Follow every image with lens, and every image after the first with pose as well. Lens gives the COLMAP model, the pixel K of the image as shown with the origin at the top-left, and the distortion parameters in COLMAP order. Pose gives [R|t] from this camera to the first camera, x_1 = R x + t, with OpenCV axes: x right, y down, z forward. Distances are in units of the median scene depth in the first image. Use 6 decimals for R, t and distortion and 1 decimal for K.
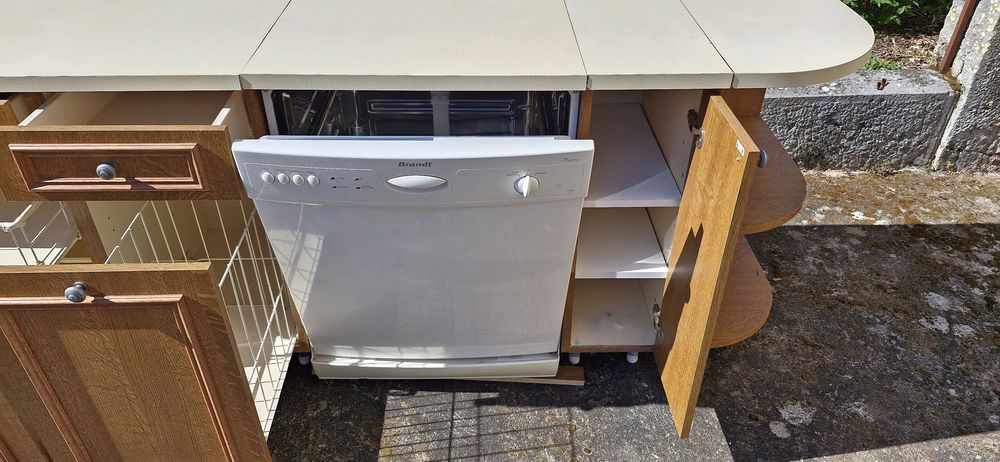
lens RADIAL K [[682.5, 0, 495.2], [0, 682.5, 219.6], [0, 0, 1]] dist [0.053638, -0.038715]
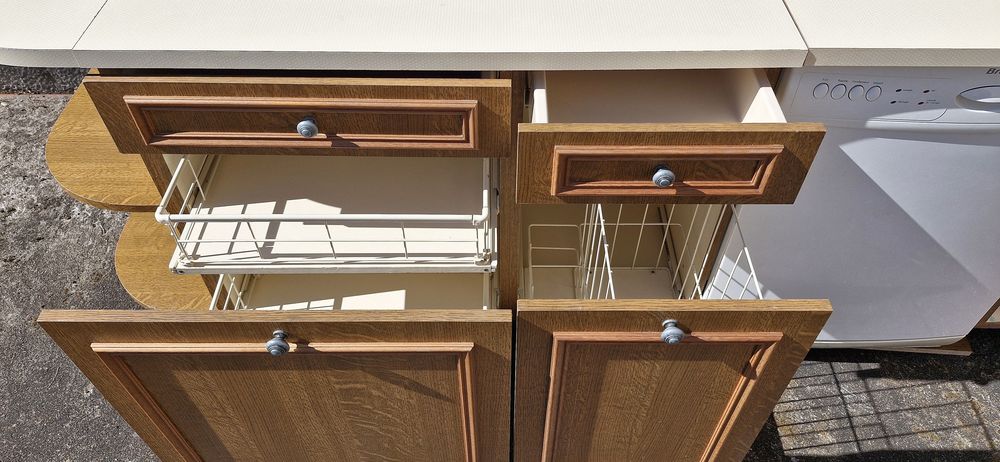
lens RADIAL K [[682.5, 0, 499.0], [0, 682.5, 222.9], [0, 0, 1]] dist [0.053638, -0.038715]
pose [[0.999861, 0.009409, -0.013794, -0.394665], [-0.006295, 0.977569, 0.210521, -0.099575], [0.015466, -0.210405, 0.977492, 0.095088]]
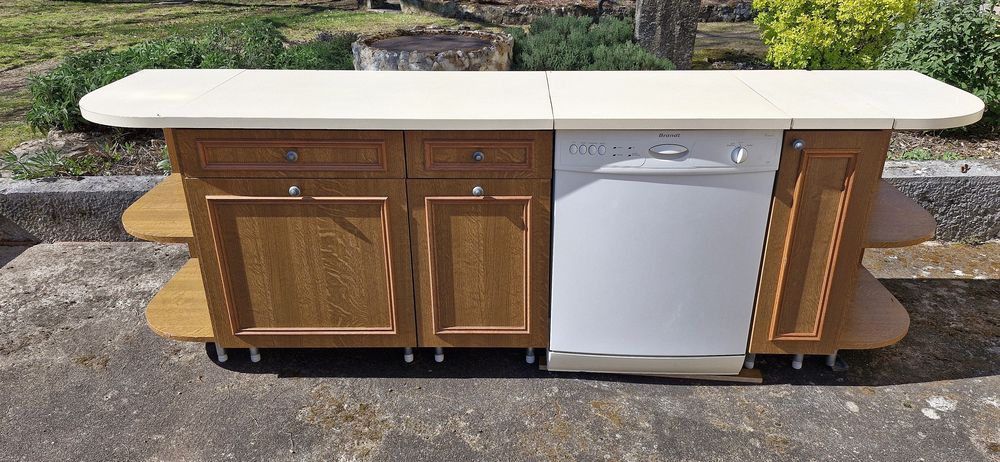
lens RADIAL K [[682.5, 0, 508.4], [0, 682.5, 232.0], [0, 0, 1]] dist [0.053638, -0.038715]
pose [[0.999513, 0.006523, -0.030513, -0.235306], [-0.011993, 0.983101, -0.182672, 0.166632], [0.028805, 0.182949, 0.982700, -0.231910]]
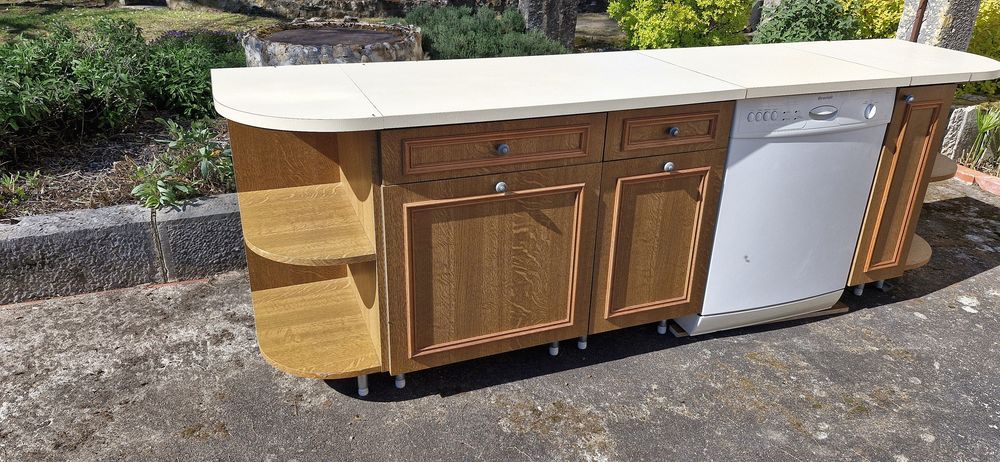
lens RADIAL K [[682.5, 0, 506.2], [0, 682.5, 231.6], [0, 0, 1]] dist [0.053638, -0.038715]
pose [[0.936726, -0.127214, 0.326131, -0.795021], [0.183202, 0.972016, -0.147043, 0.130380], [-0.298299, 0.197487, 0.933818, -0.135895]]
